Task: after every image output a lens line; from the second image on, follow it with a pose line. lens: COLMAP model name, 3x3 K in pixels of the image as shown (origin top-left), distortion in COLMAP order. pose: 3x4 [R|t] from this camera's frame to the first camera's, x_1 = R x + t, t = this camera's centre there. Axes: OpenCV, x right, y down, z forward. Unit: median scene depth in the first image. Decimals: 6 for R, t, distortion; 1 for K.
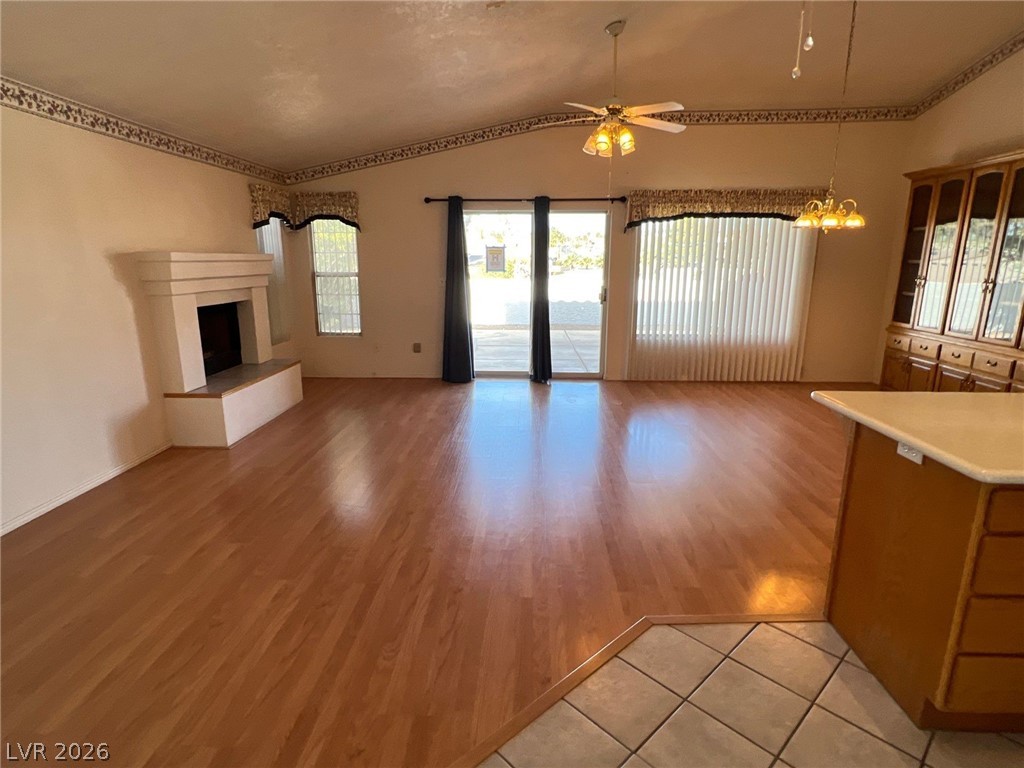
lens RADIAL K [[548.6, 0, 508.6], [0, 548.6, 384.2], [0, 0, 1]] dist [-0.001990, -0.000215]
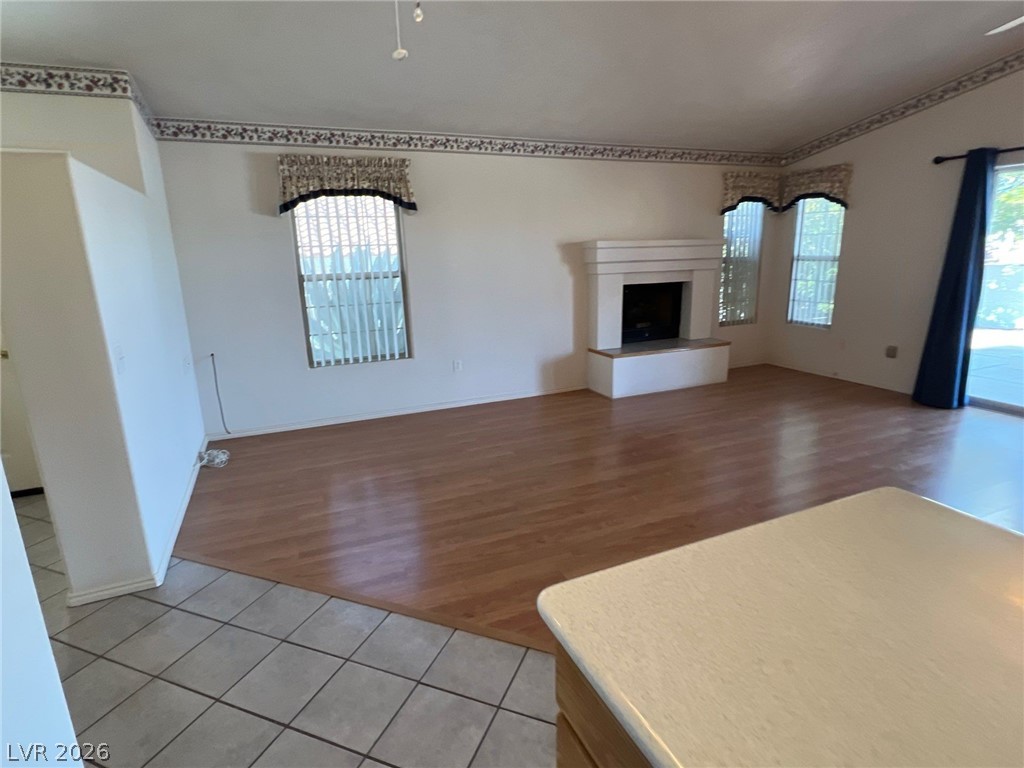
lens RADIAL K [[548.6, 0, 508.6], [0, 548.6, 384.2], [0, 0, 1]] dist [-0.001990, -0.000215]
pose [[0.418605, 0.209215, -0.883741, 0.387146], [-0.179838, 0.972929, 0.145145, -0.044562], [0.890184, 0.098172, 0.444898, 0.192948]]
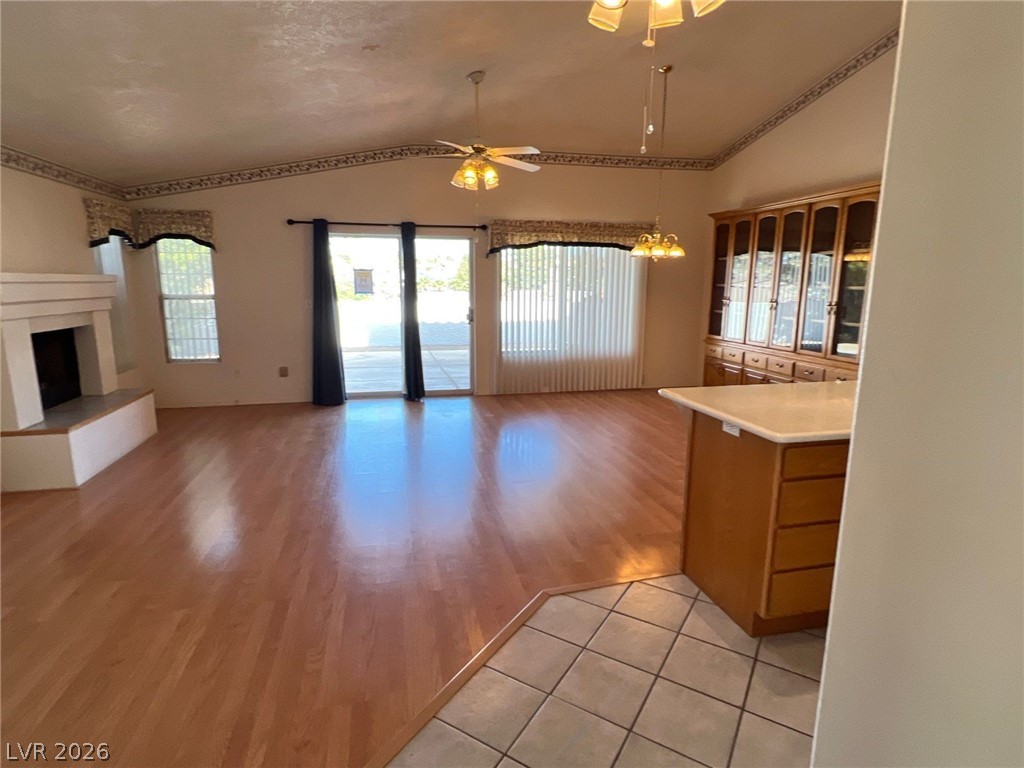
lens RADIAL K [[549.3, 0, 512.0], [0, 549.3, 384.0], [0, 0, 1]] dist [-0.000933, 0.002201]
pose [[0.963532, -0.044321, 0.263896, -0.043581], [0.054803, 0.997968, -0.032489, 0.010857], [-0.261920, 0.045767, 0.964004, -0.051597]]
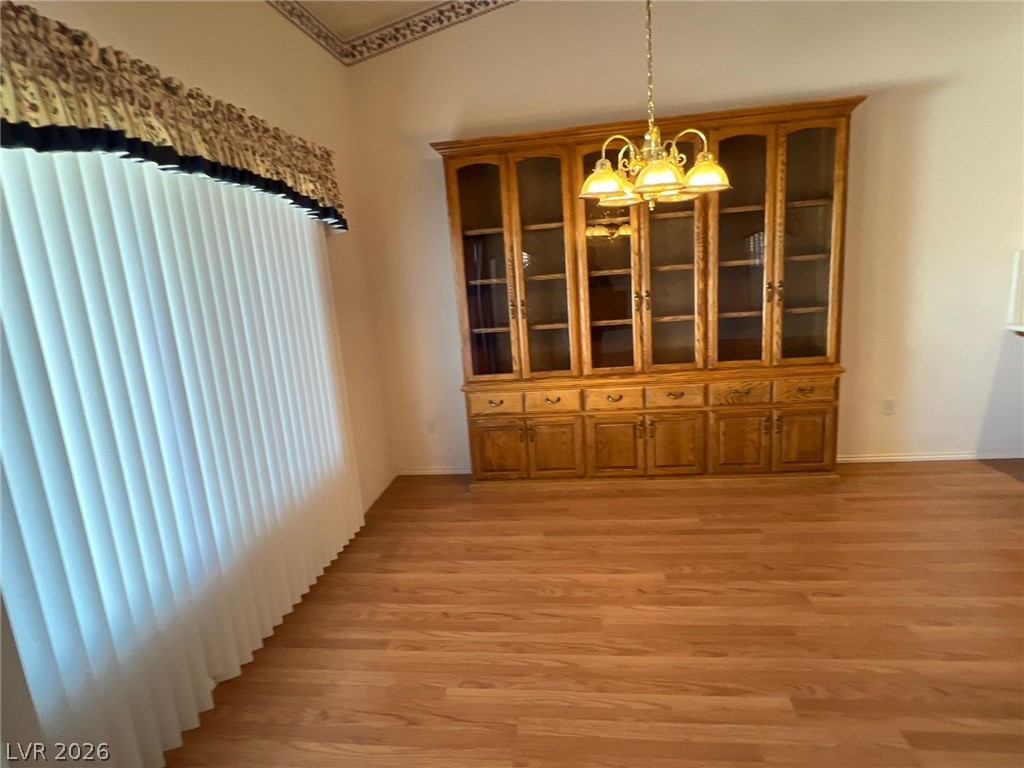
lens RADIAL K [[546.5, 0, 512.7], [0, 546.5, 379.5], [0, 0, 1]] dist [-0.002383, -0.000228]
pose [[0.082670, -0.198629, 0.976582, 0.086104], [0.298317, 0.939934, 0.165922, -0.217357], [-0.950880, 0.277614, 0.136959, 0.933990]]
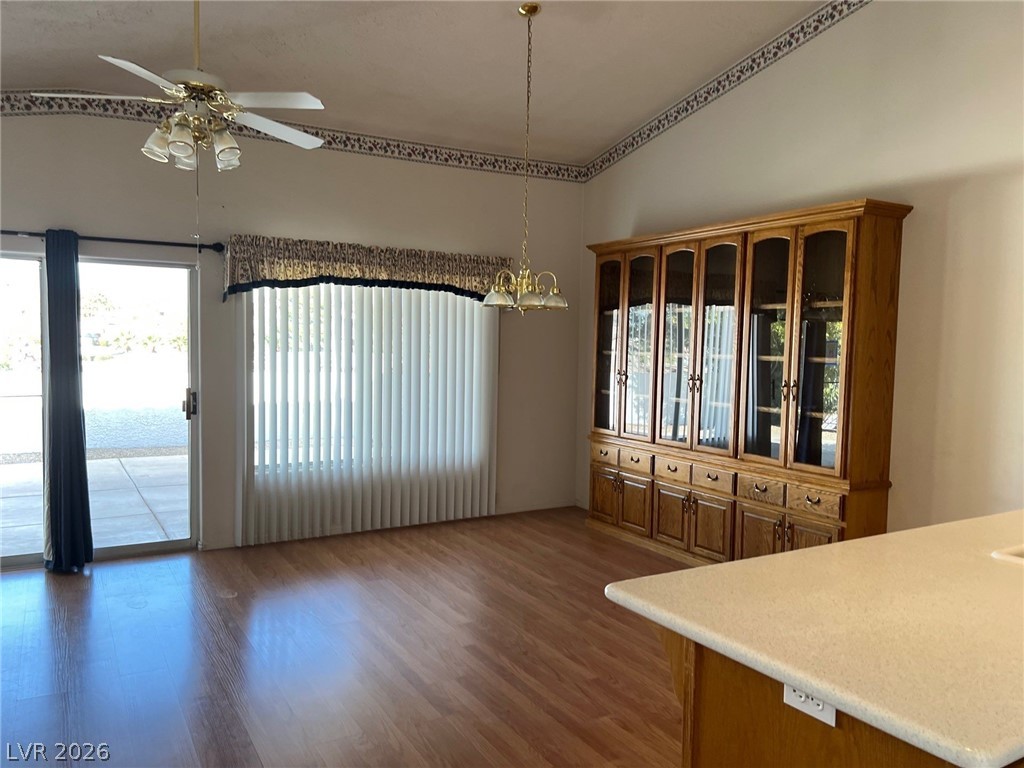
lens RADIAL K [[765.7, 0, 519.2], [0, 765.7, 385.5], [0, 0, 1]] dist [0.108445, -0.158170]
pose [[0.837615, -0.017242, 0.545989, 0.018062], [0.106314, 0.985535, -0.131976, -0.043676], [-0.535816, 0.168591, 0.827332, 0.156333]]
